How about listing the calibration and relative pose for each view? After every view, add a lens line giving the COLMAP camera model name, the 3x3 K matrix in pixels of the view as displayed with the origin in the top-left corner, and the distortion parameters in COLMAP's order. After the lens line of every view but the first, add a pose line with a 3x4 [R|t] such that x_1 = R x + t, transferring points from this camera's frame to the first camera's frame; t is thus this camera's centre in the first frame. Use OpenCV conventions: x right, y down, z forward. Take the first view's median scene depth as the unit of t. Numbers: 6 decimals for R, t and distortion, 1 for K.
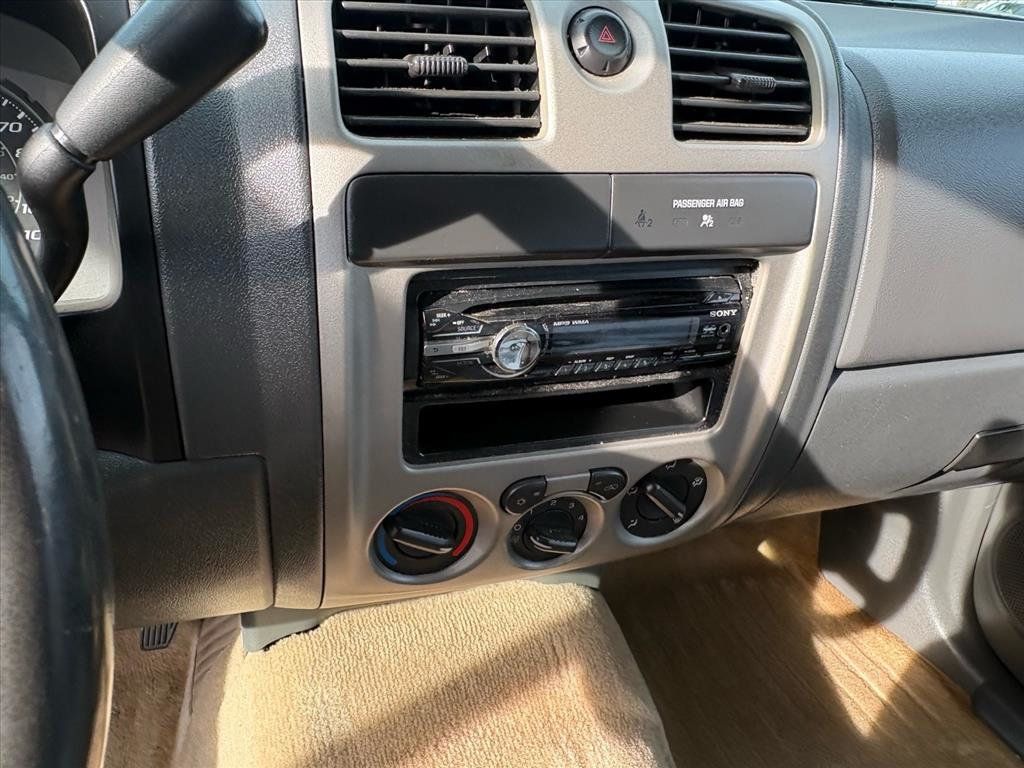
lens RADIAL K [[744.8, 0, 497.9], [0, 744.8, 369.3], [0, 0, 1]] dist [-0.000407, -0.000769]
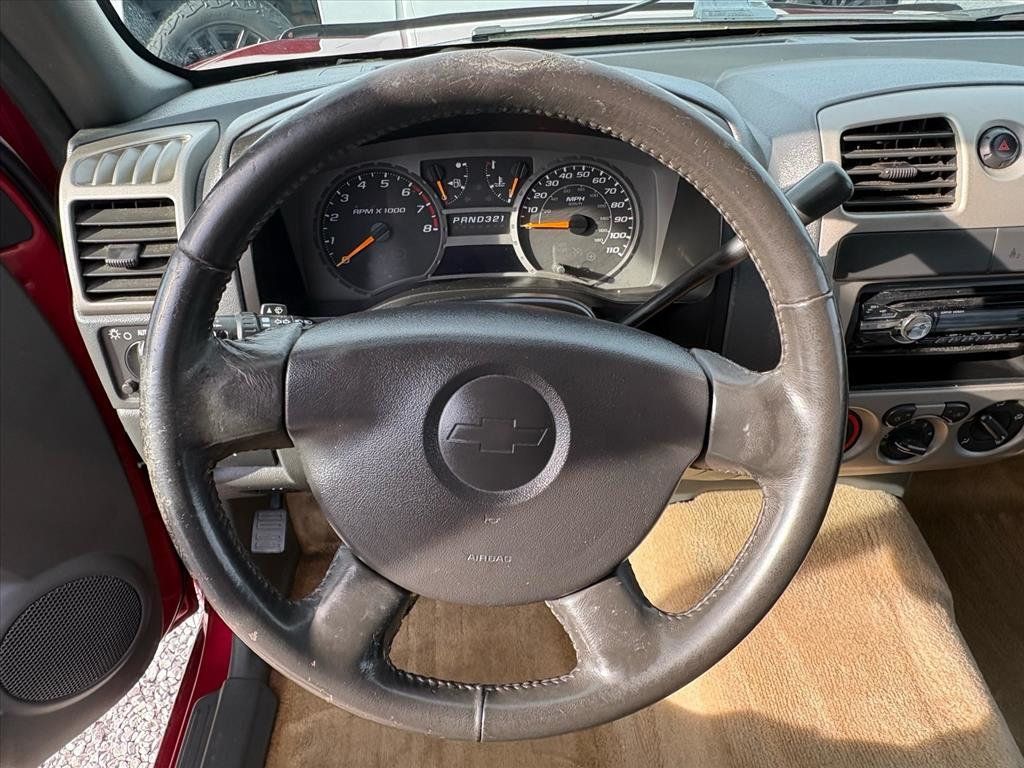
lens RADIAL K [[749.4, 0, 497.6], [0, 749.4, 380.1], [0, 0, 1]] dist [0.001571, 0.003178]
pose [[0.959534, 0.061987, -0.274684, -0.375683], [-0.032924, 0.993476, 0.109183, -0.056950], [0.279660, -0.095721, 0.955315, -0.825104]]
